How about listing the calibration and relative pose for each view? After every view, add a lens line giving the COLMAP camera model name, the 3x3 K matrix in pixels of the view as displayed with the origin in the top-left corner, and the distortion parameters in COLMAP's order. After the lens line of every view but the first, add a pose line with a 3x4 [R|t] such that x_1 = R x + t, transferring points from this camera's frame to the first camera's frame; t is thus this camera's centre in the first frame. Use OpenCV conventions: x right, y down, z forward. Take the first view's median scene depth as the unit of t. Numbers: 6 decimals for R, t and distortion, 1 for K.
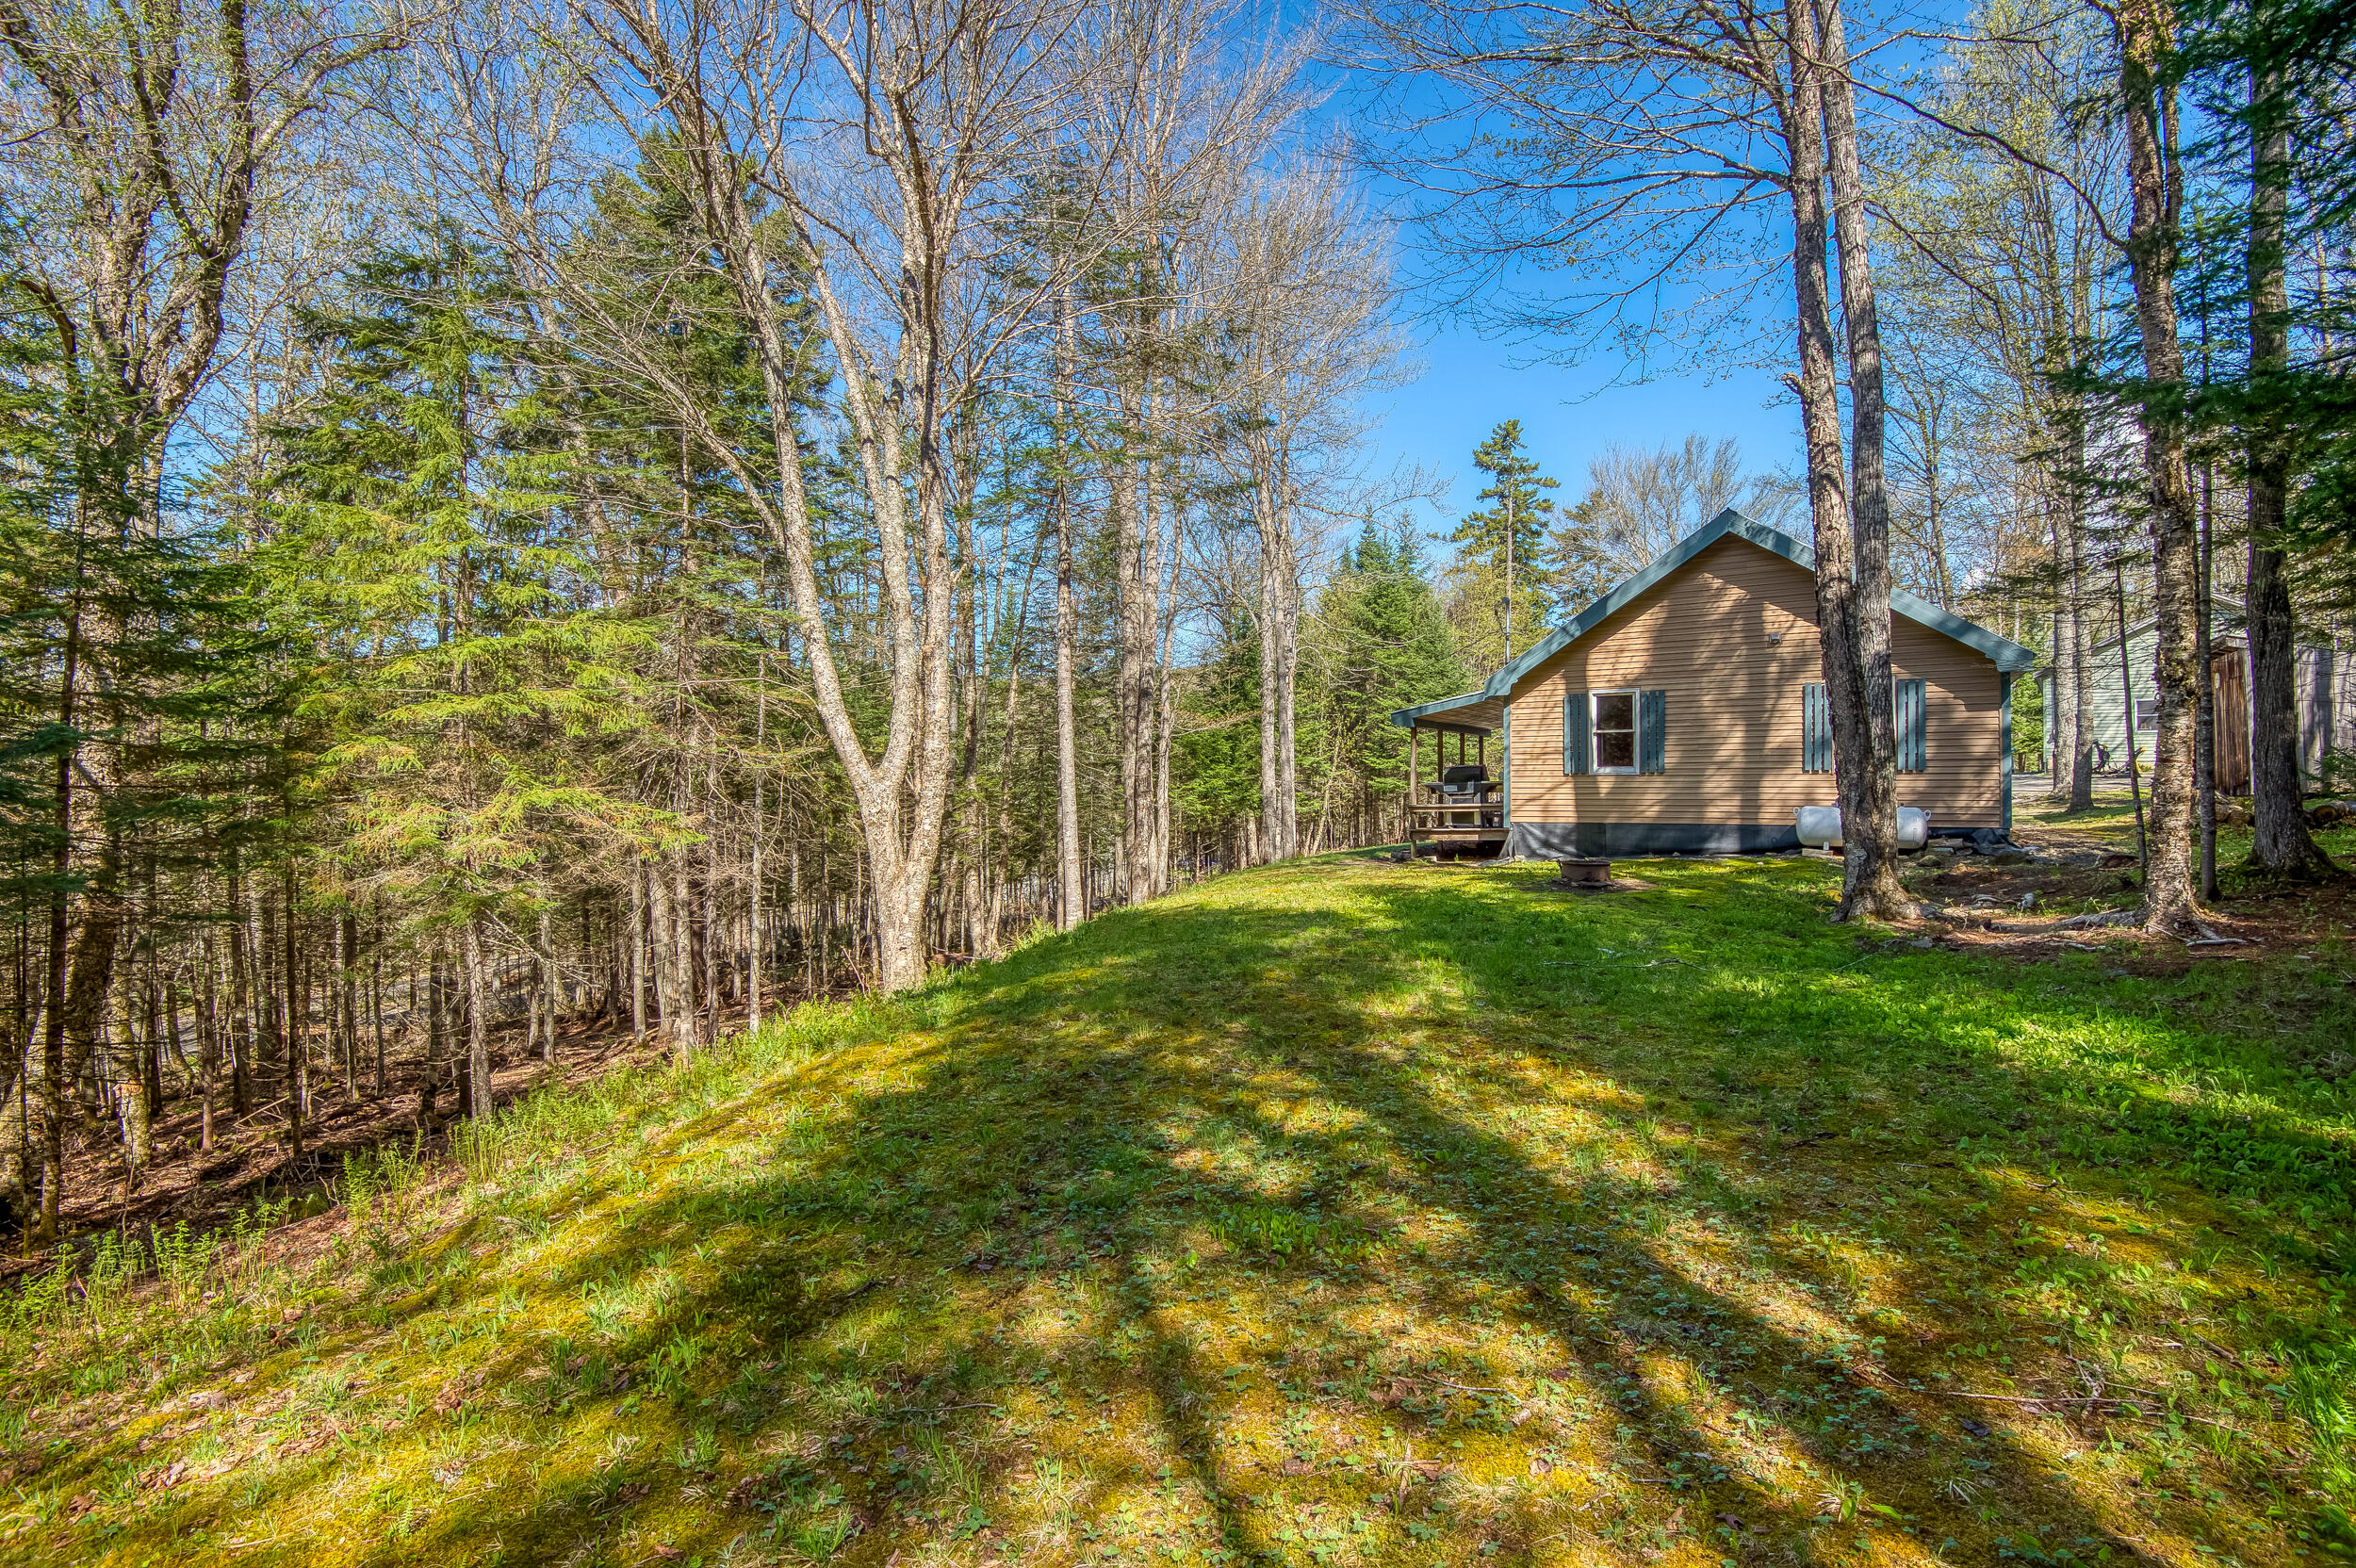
lens RADIAL K [[1099.7, 0, 1178.0], [0, 1099.7, 784.0], [0, 0, 1]] dist [-0.017789, -0.000157]
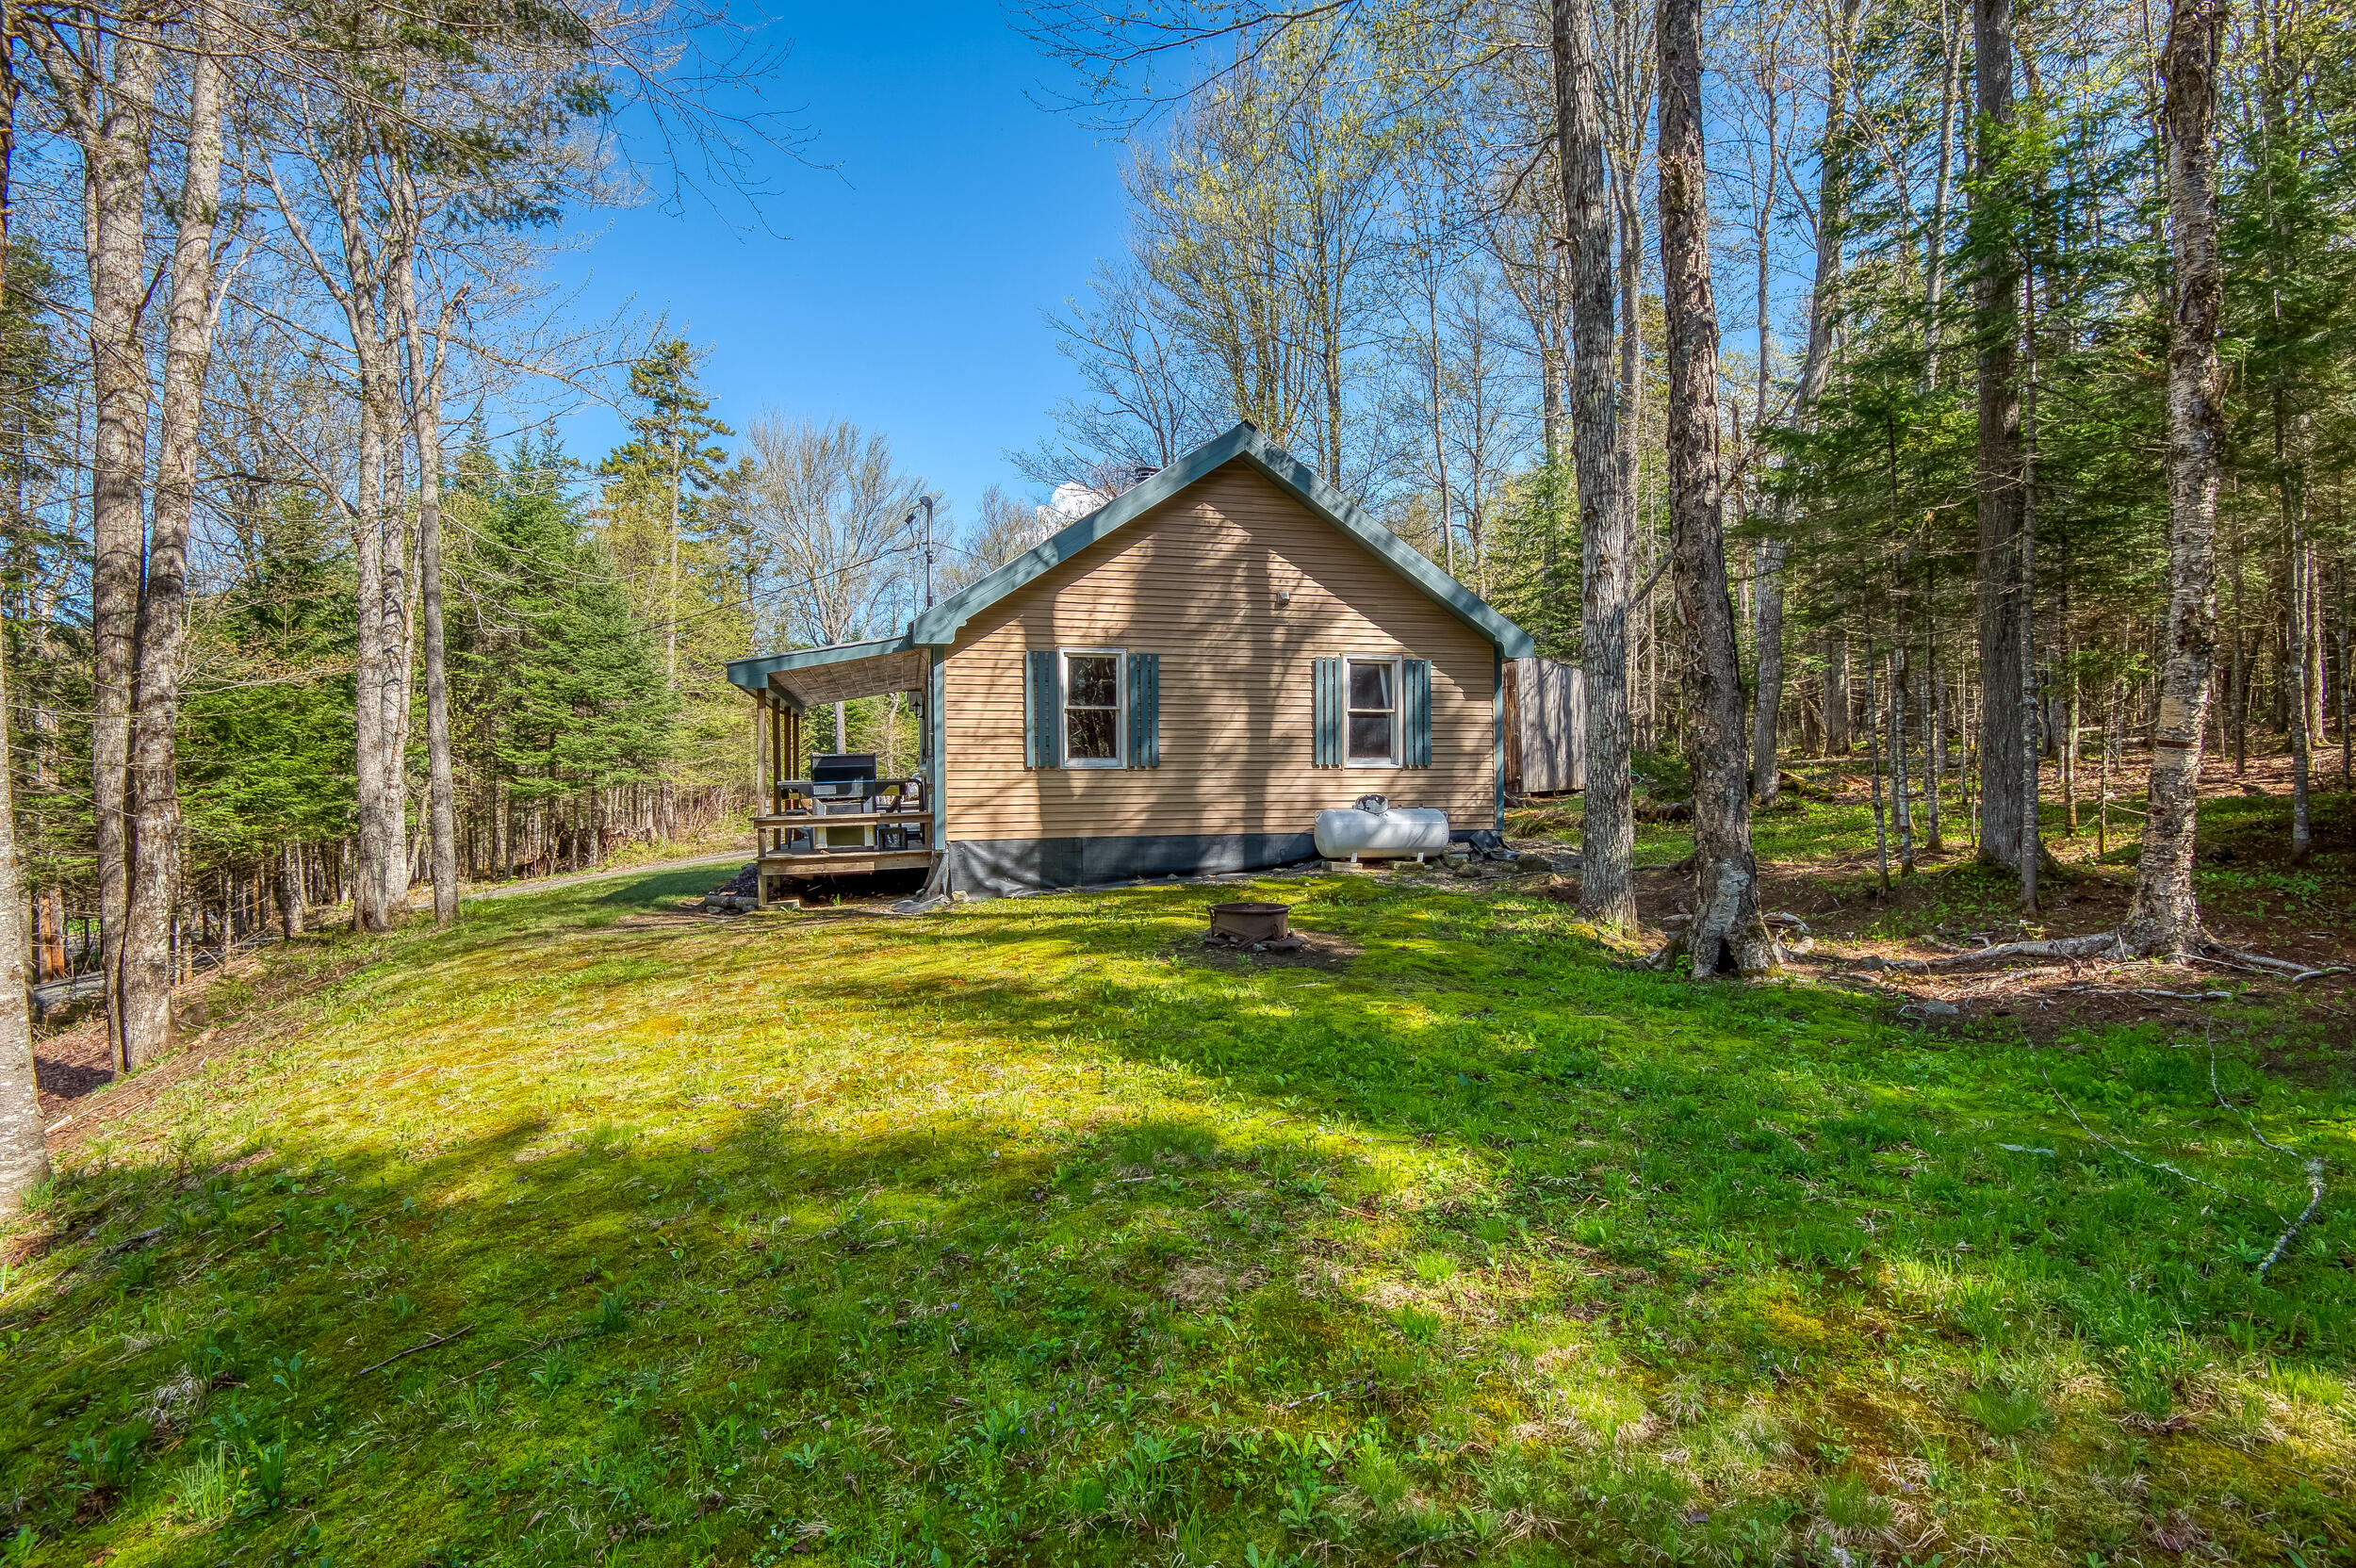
lens RADIAL K [[1099.7, 0, 1178.0], [0, 1099.7, 784.0], [0, 0, 1]] dist [-0.017789, -0.000157]
pose [[0.689463, -0.000021, 0.724321, -0.076676], [0.002733, 0.999993, -0.002573, 0.003385], [-0.724316, 0.003754, 0.689458, 0.463606]]
